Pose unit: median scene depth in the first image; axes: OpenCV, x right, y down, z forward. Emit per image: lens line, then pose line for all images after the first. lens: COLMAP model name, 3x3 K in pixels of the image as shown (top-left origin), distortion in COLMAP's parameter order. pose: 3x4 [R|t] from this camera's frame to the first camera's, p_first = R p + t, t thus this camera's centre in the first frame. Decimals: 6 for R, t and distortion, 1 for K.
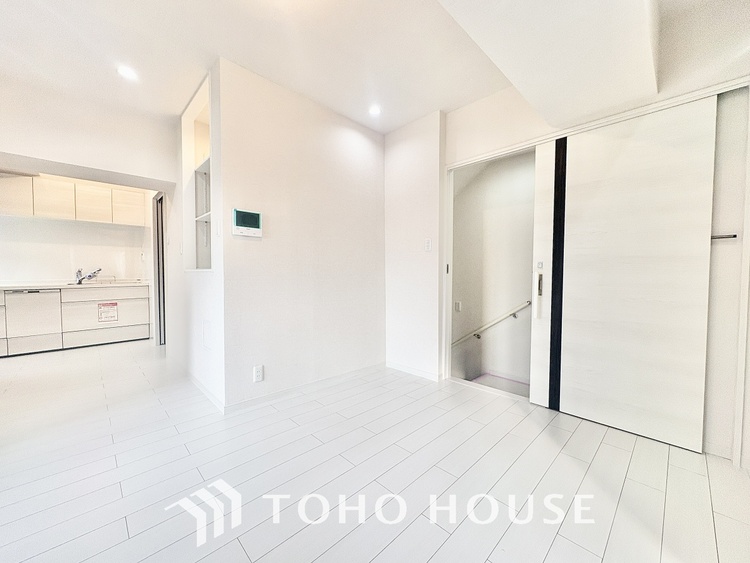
lens RADIAL K [[299.0, 0, 375.5], [0, 299.0, 282.1], [0, 0, 1]] dist [-0.001129, -0.000295]
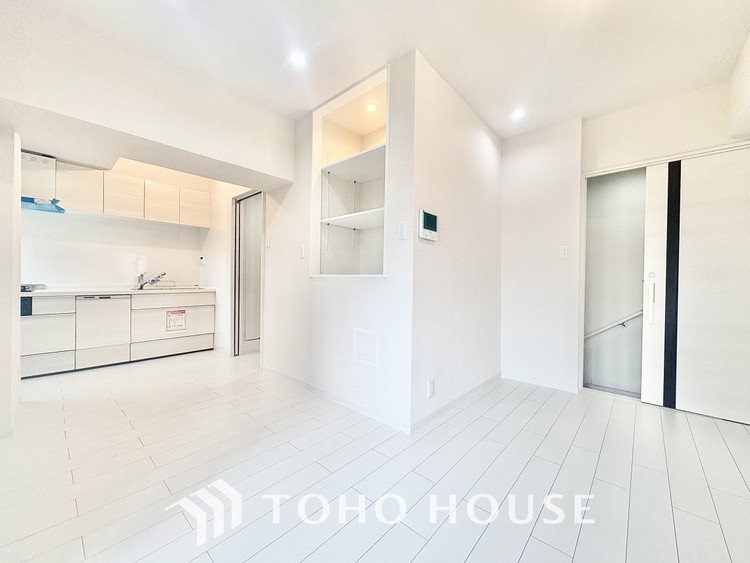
lens RADIAL K [[299.0, 0, 374.4], [0, 299.0, 282.4], [0, 0, 1]] dist [-0.001129, -0.000295]
pose [[0.997921, 0.010261, 0.063626, -0.444146], [-0.008679, 0.999647, -0.025092, 0.002449], [-0.063861, 0.024488, 0.997658, 0.057775]]
